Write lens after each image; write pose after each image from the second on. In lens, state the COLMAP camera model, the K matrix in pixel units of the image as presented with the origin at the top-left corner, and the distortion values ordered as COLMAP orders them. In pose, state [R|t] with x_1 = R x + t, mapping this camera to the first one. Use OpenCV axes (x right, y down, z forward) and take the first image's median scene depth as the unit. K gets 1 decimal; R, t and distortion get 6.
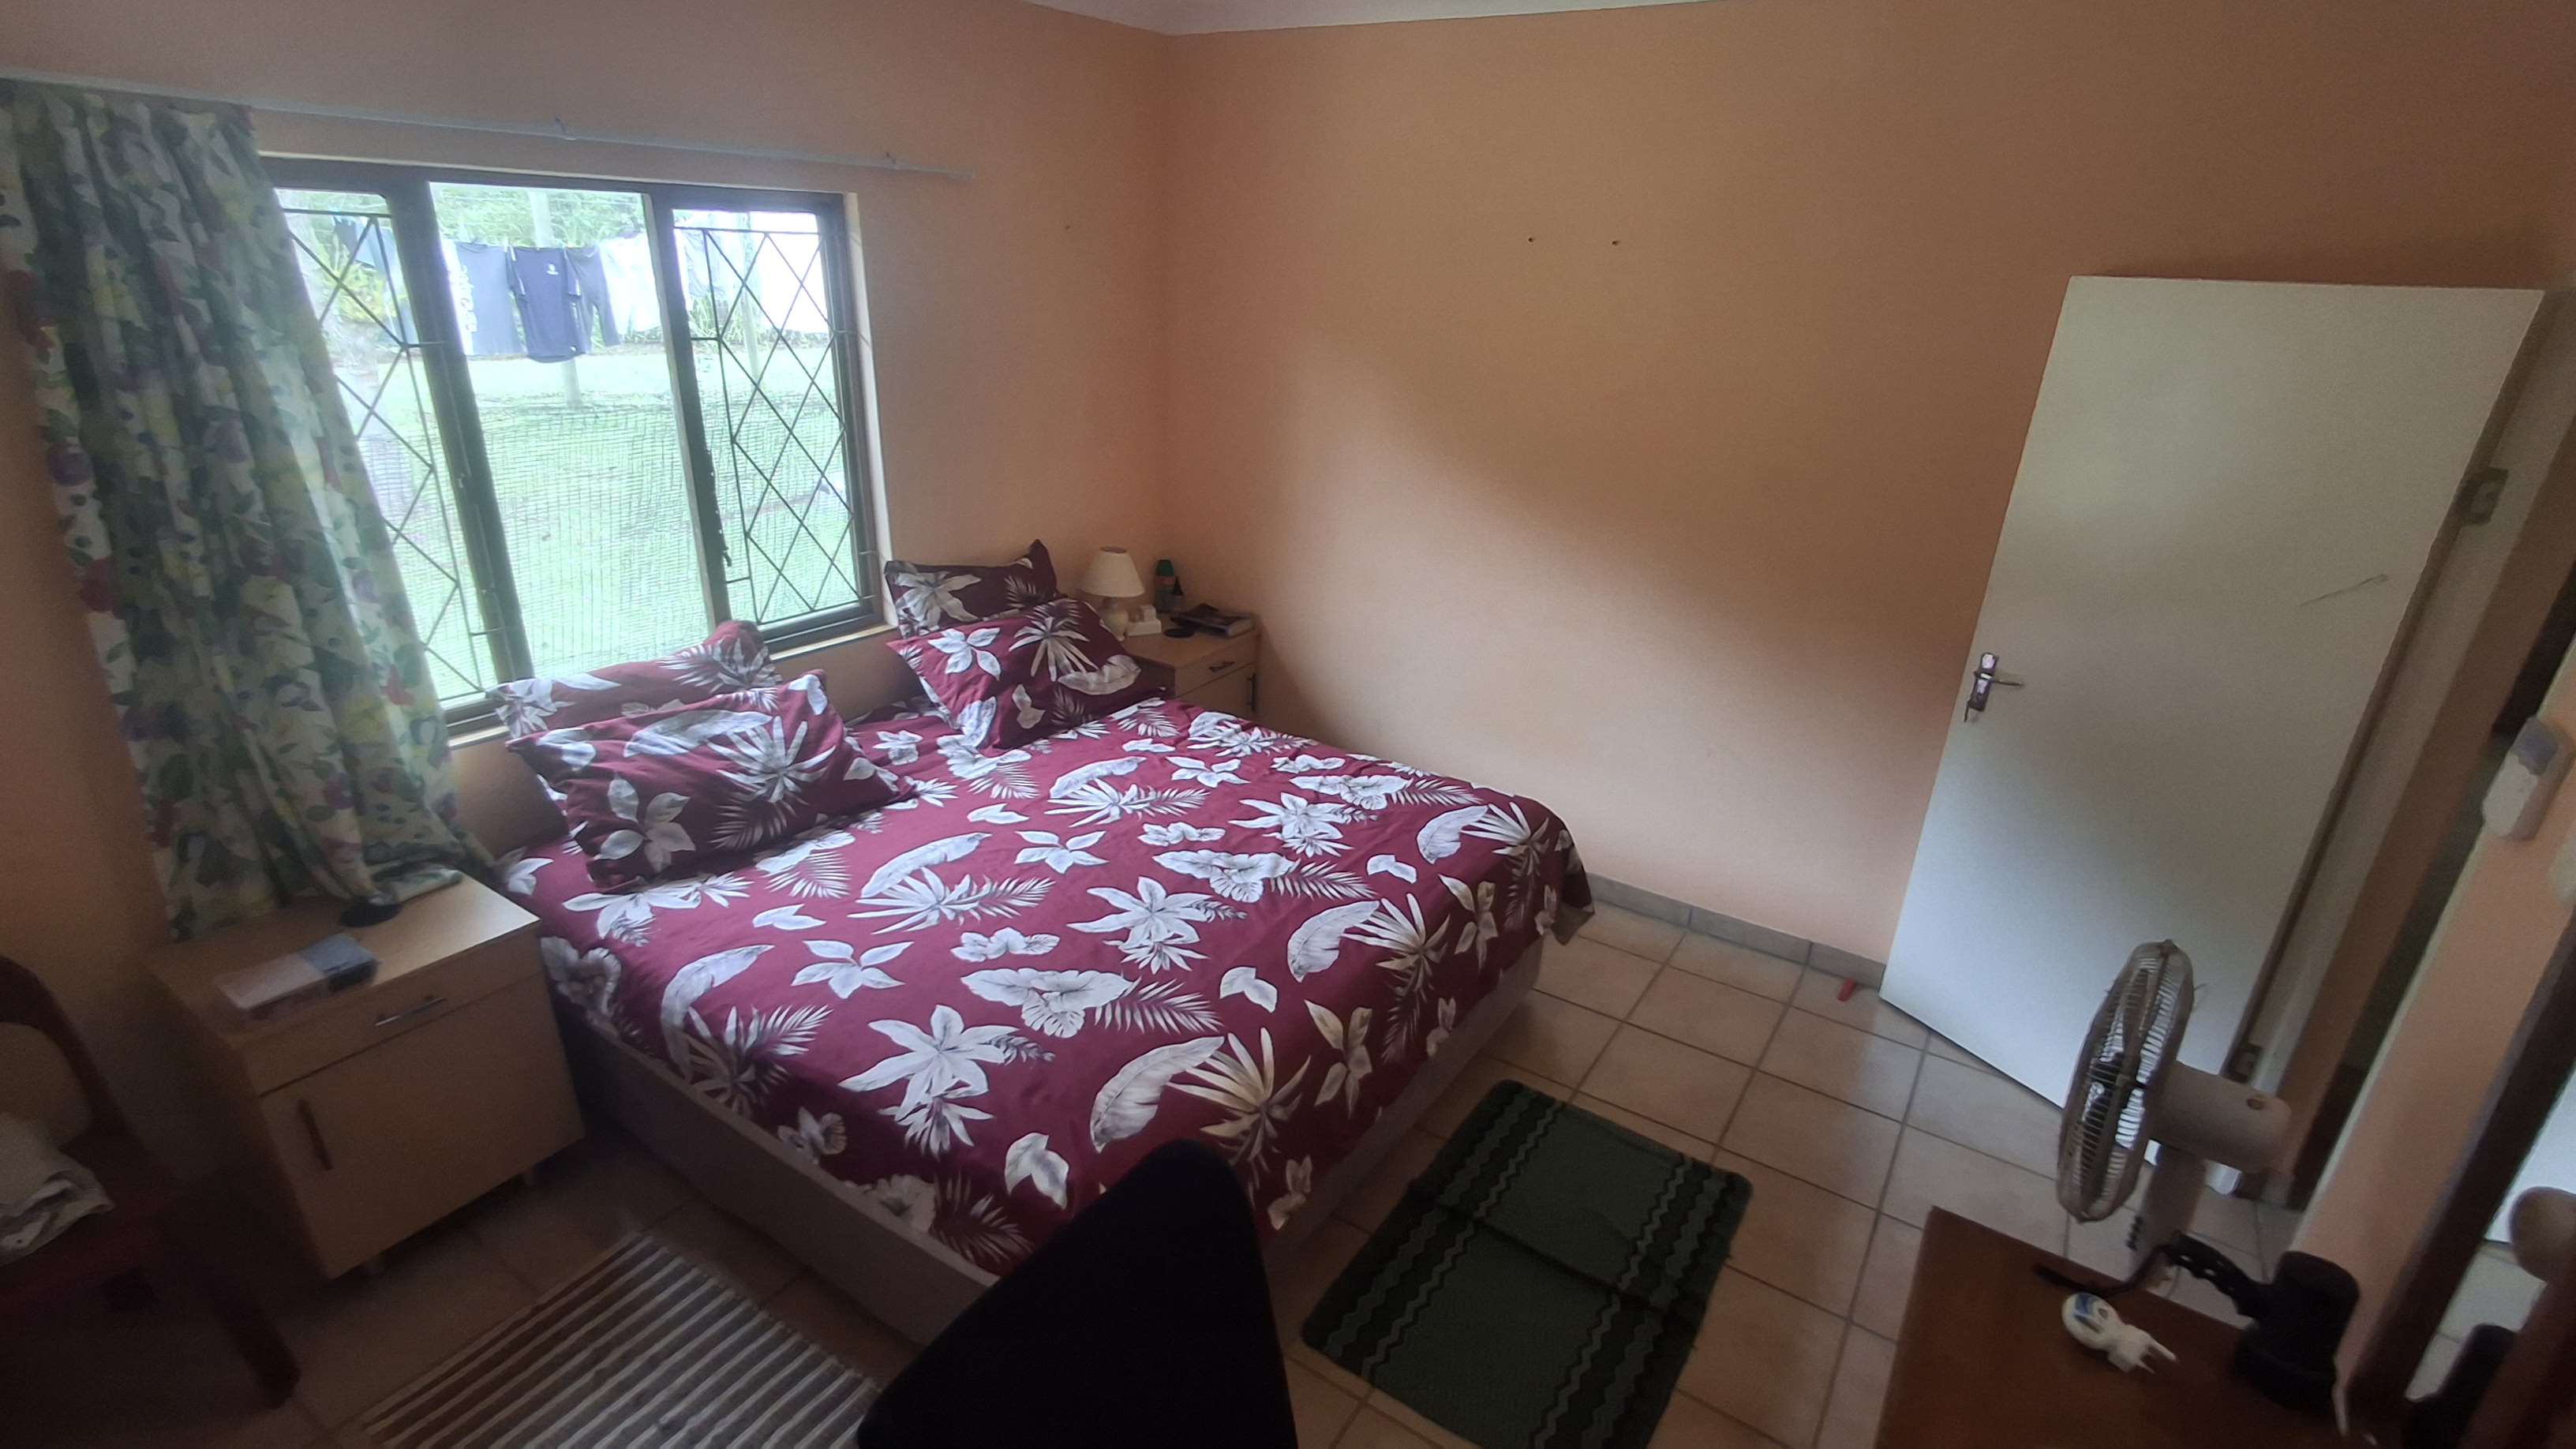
lens RADIAL K [[1204.8, 0, 1287.6], [0, 1204.8, 722.3], [0, 0, 1]] dist [0.000929, -0.000147]
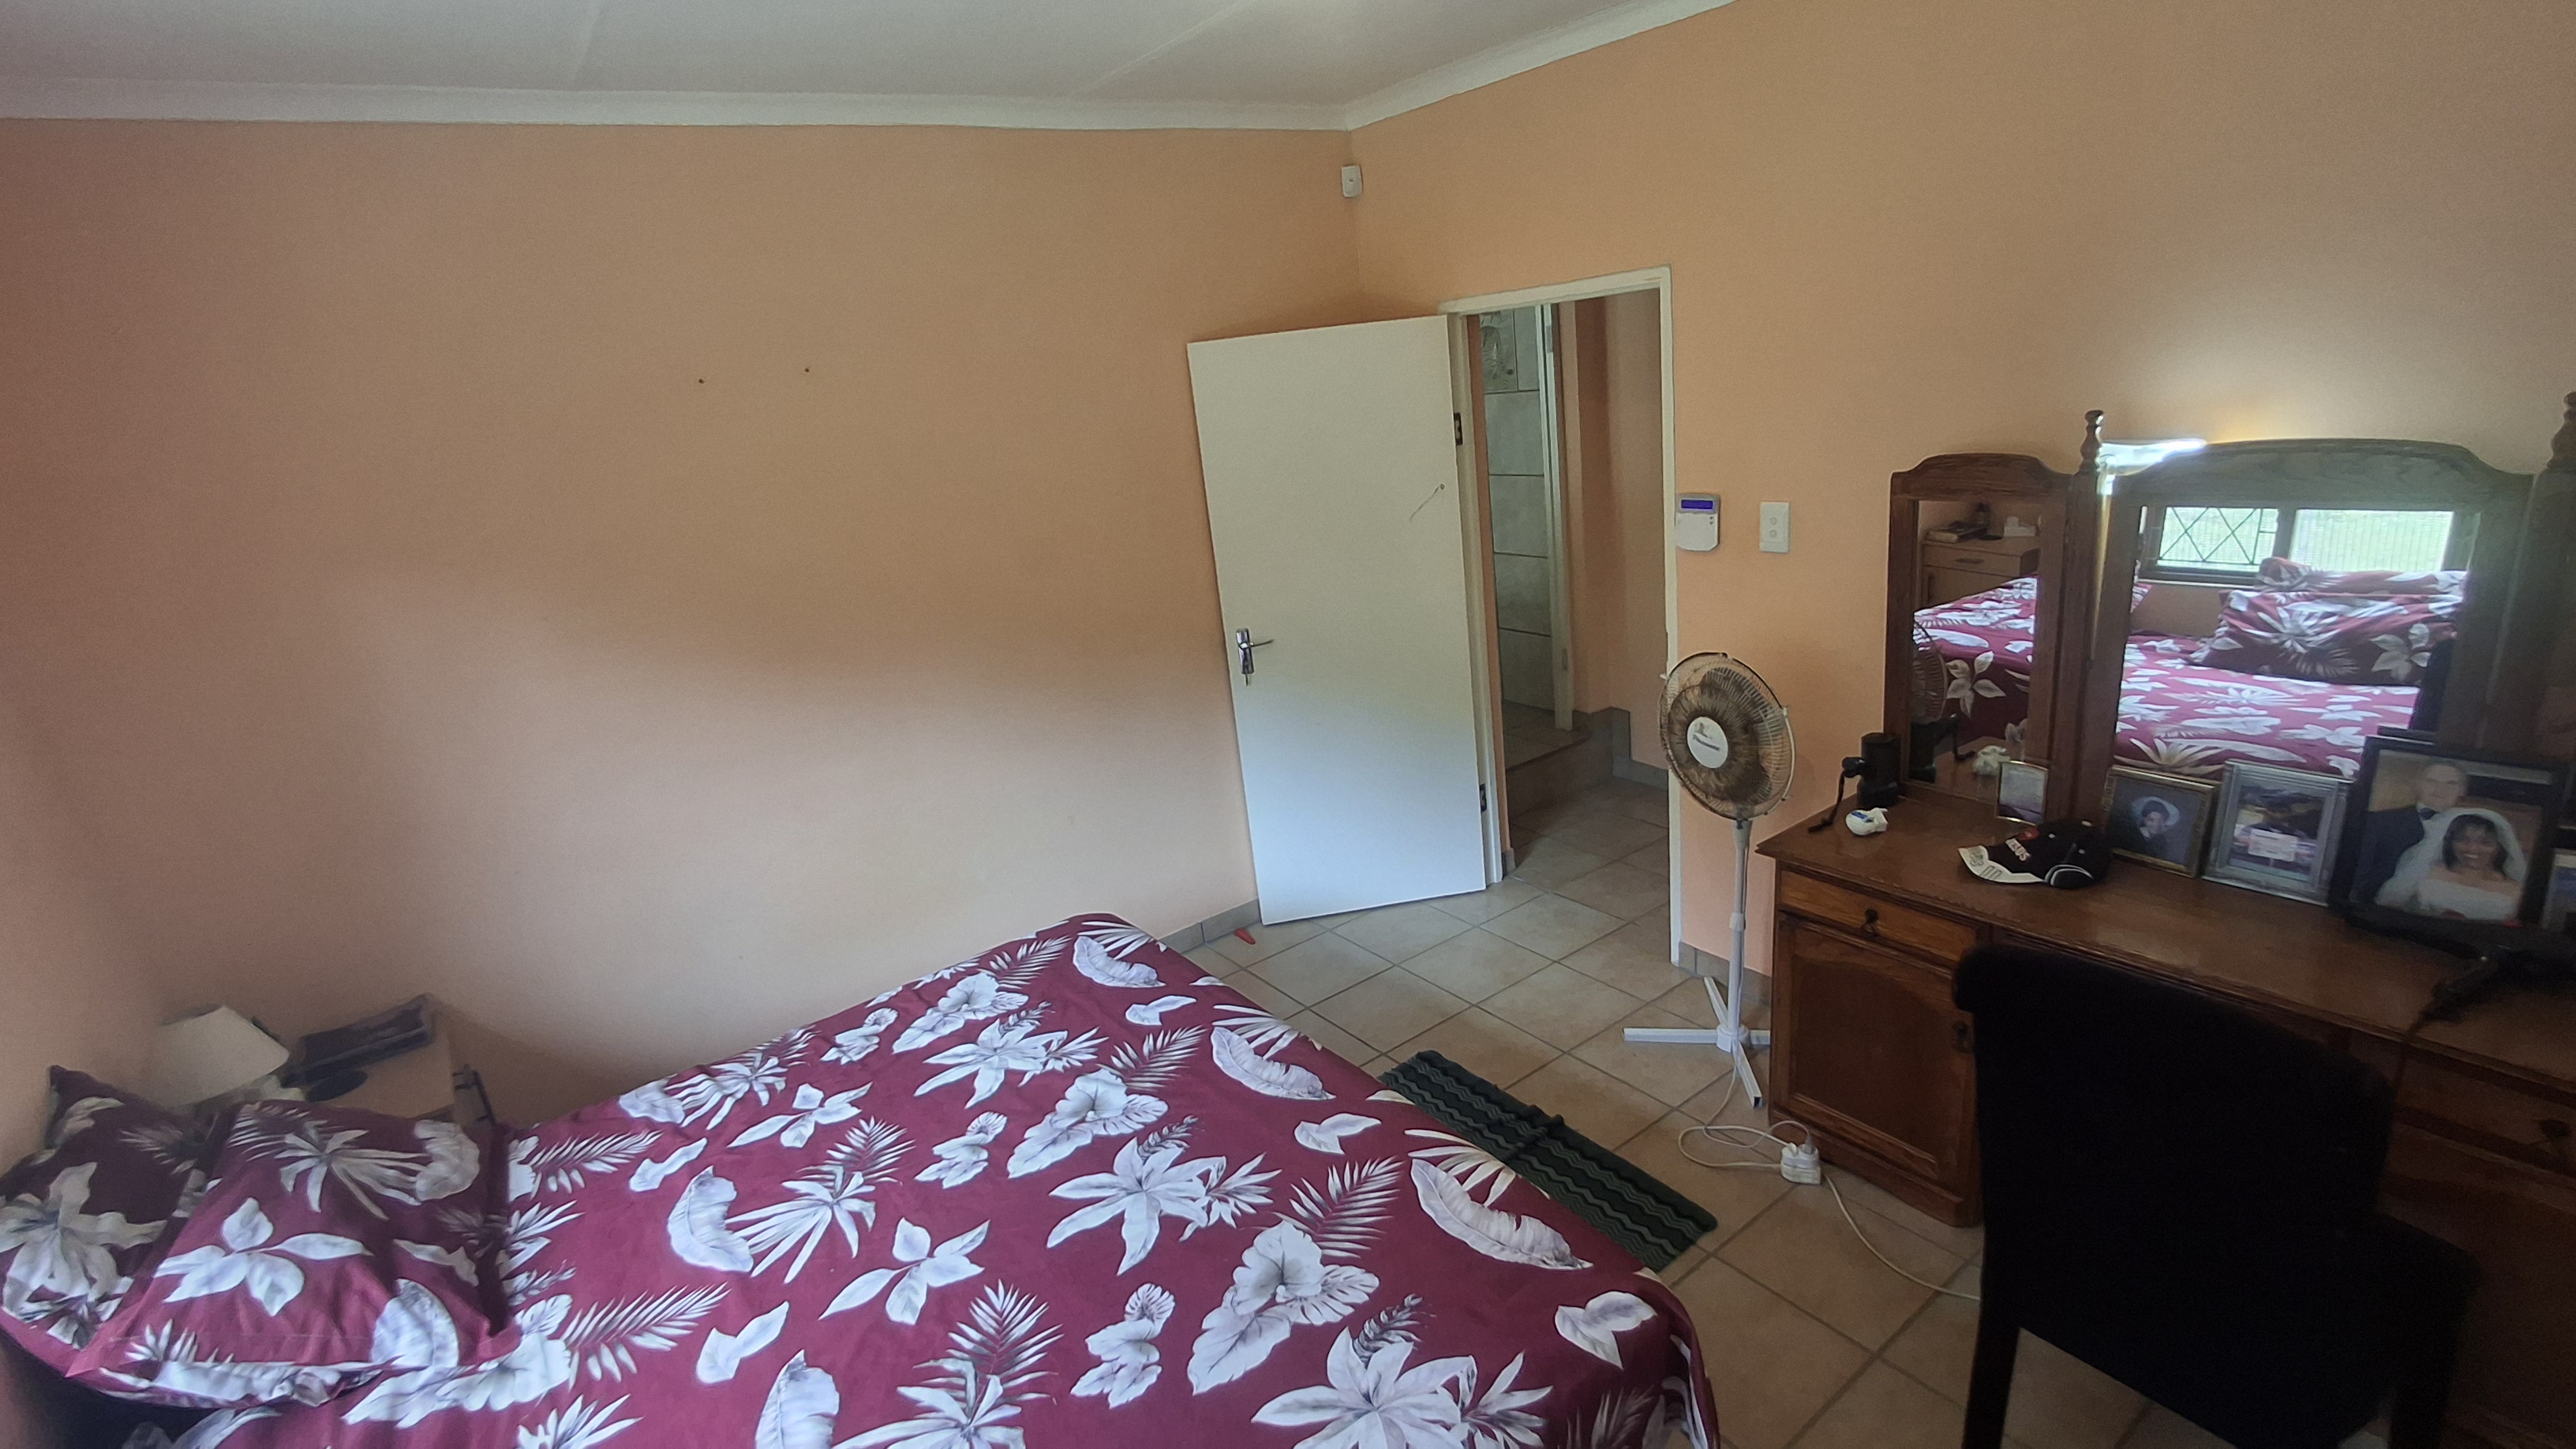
lens RADIAL K [[1204.8, 0, 1287.6], [0, 1204.8, 722.3], [0, 0, 1]] dist [0.000929, -0.000147]
pose [[0.337679, -0.348900, 0.874209, -0.530472], [0.460846, 0.871113, 0.169654, -0.156565], [-0.820728, 0.345588, 0.454946, 0.378026]]
